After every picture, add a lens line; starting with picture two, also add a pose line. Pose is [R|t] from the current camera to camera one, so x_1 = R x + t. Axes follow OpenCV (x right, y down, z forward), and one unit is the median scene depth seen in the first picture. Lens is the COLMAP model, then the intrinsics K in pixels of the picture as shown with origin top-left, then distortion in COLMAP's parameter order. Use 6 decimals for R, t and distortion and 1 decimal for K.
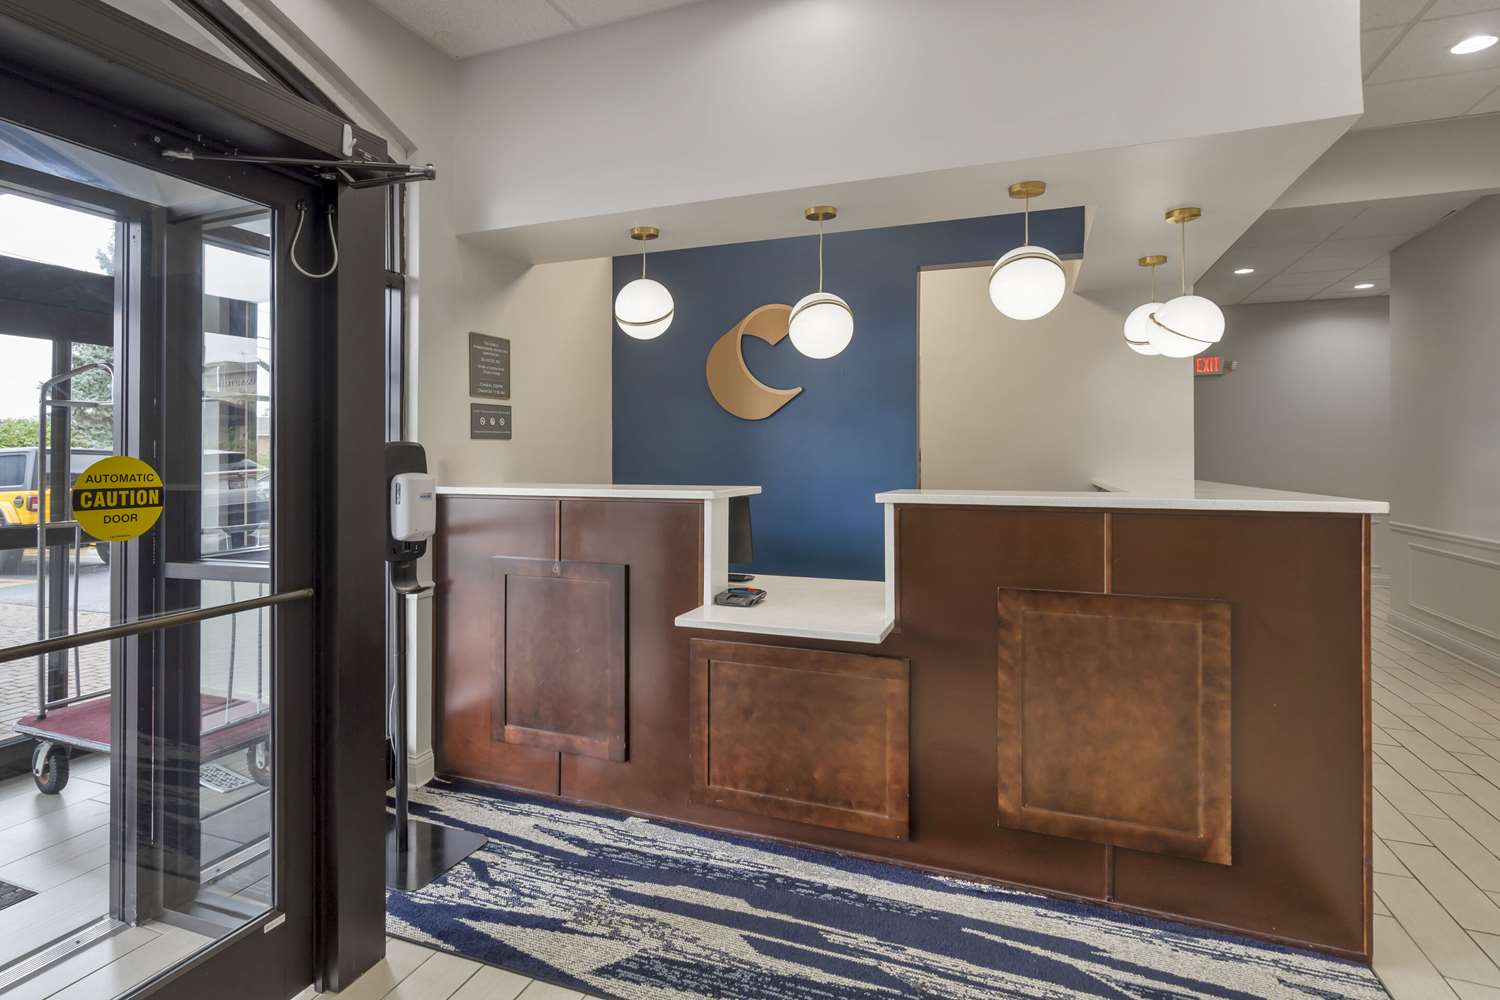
lens RADIAL K [[805.0, 0, 692.4], [0, 805.0, 446.0], [0, 0, 1]] dist [-0.002038, -0.000126]
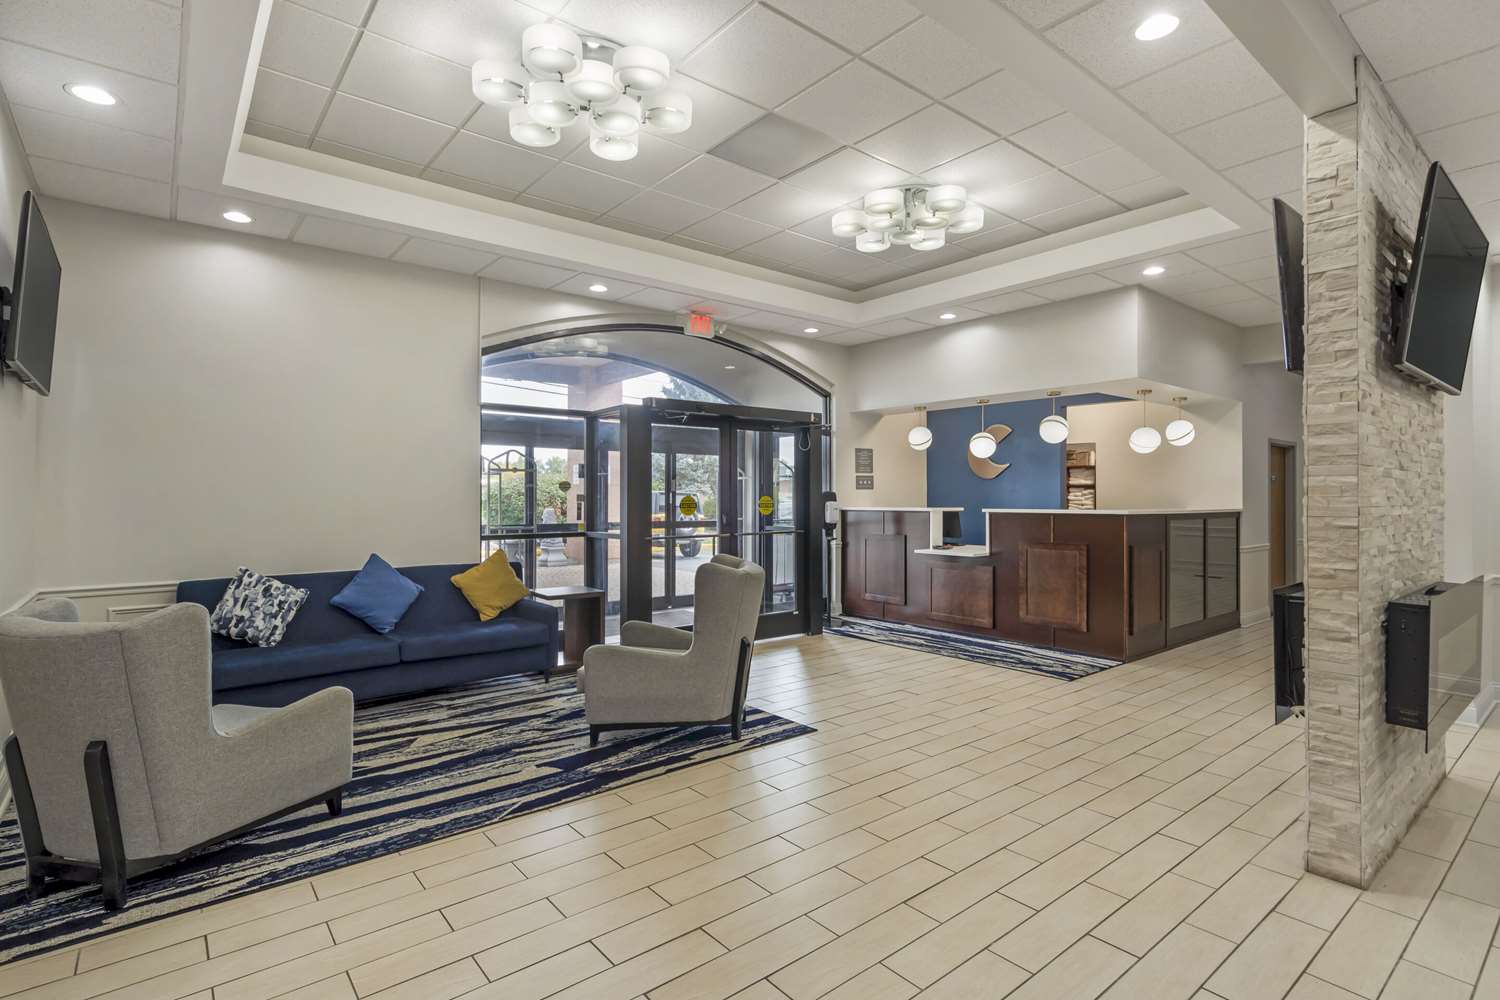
lens RADIAL K [[729.8, 0, 745.7], [0, 729.8, 495.0], [0, 0, 1]] dist [0.000722, -0.000270]
pose [[0.882400, -0.001425, -0.470499, 0.680126], [0.005581, 0.999957, 0.007440, -0.014013], [0.470468, -0.009191, 0.882369, -1.631903]]
